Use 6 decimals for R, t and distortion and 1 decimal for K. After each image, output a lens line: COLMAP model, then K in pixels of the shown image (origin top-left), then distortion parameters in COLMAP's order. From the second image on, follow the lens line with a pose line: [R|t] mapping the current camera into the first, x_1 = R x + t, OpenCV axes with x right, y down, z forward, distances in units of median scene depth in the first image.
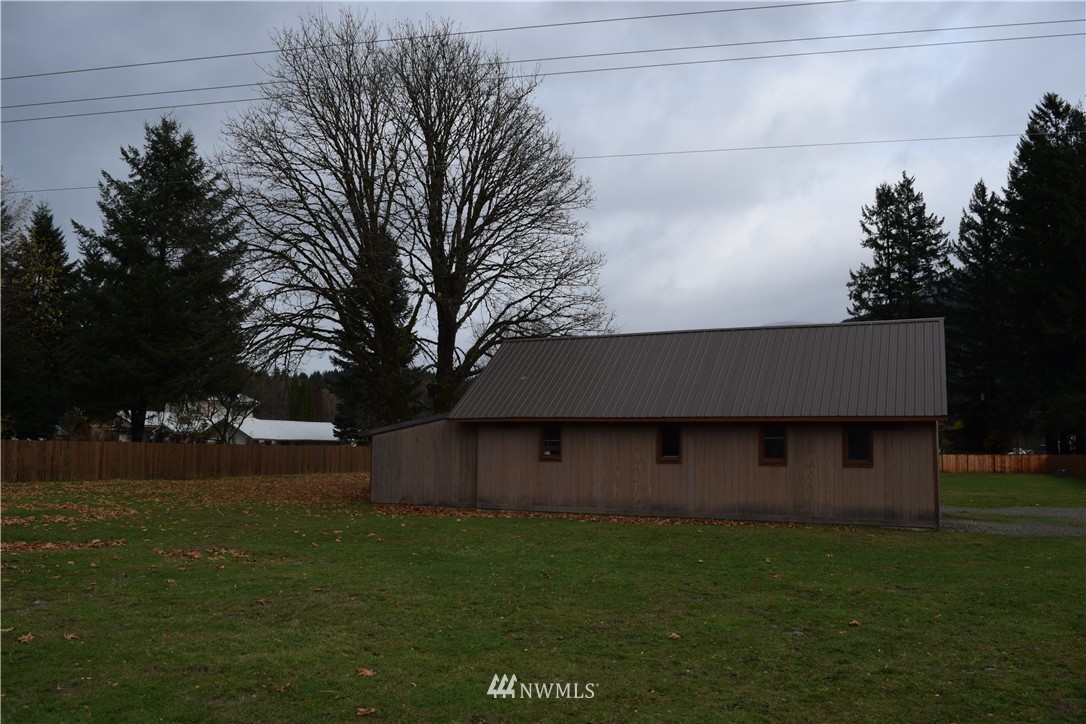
lens RADIAL K [[851.0, 0, 541.4], [0, 851.0, 358.8], [0, 0, 1]] dist [-0.095013, 0.020031]
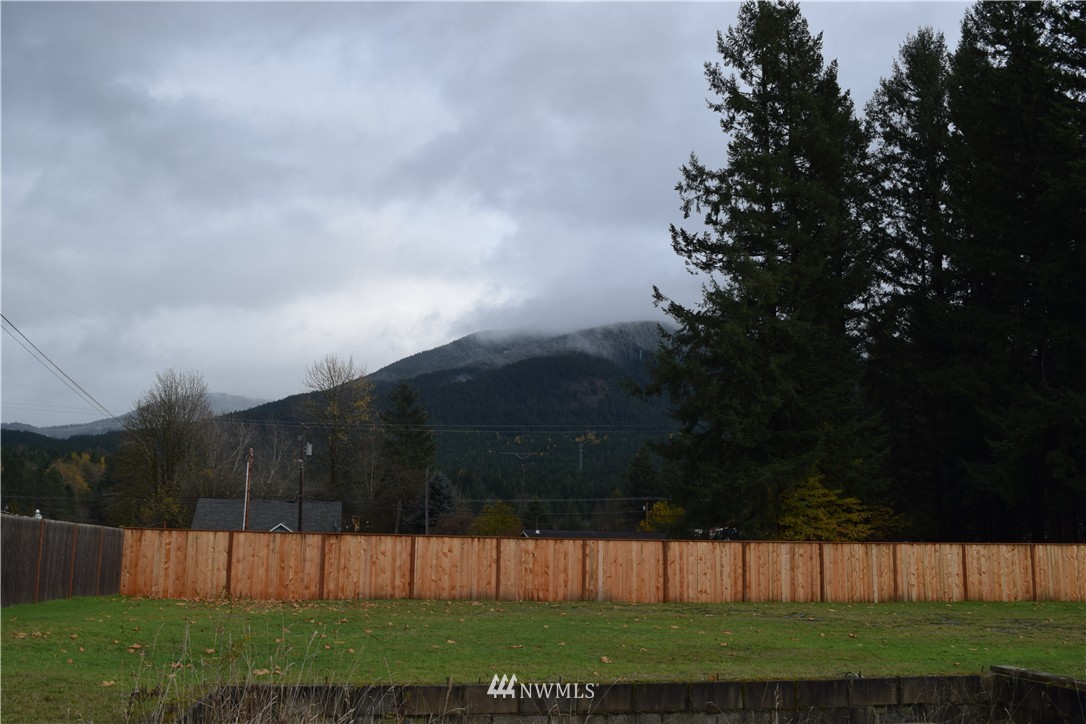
lens RADIAL K [[1004.2, 0, 548.4], [0, 1004.2, 364.3], [0, 0, 1]] dist [-0.081286, 0.000000]
pose [[0.818158, 0.106186, 0.565104, 0.000868], [-0.062853, 0.993427, -0.095671, 0.079136], [-0.571548, 0.042755, 0.819454, 0.688059]]
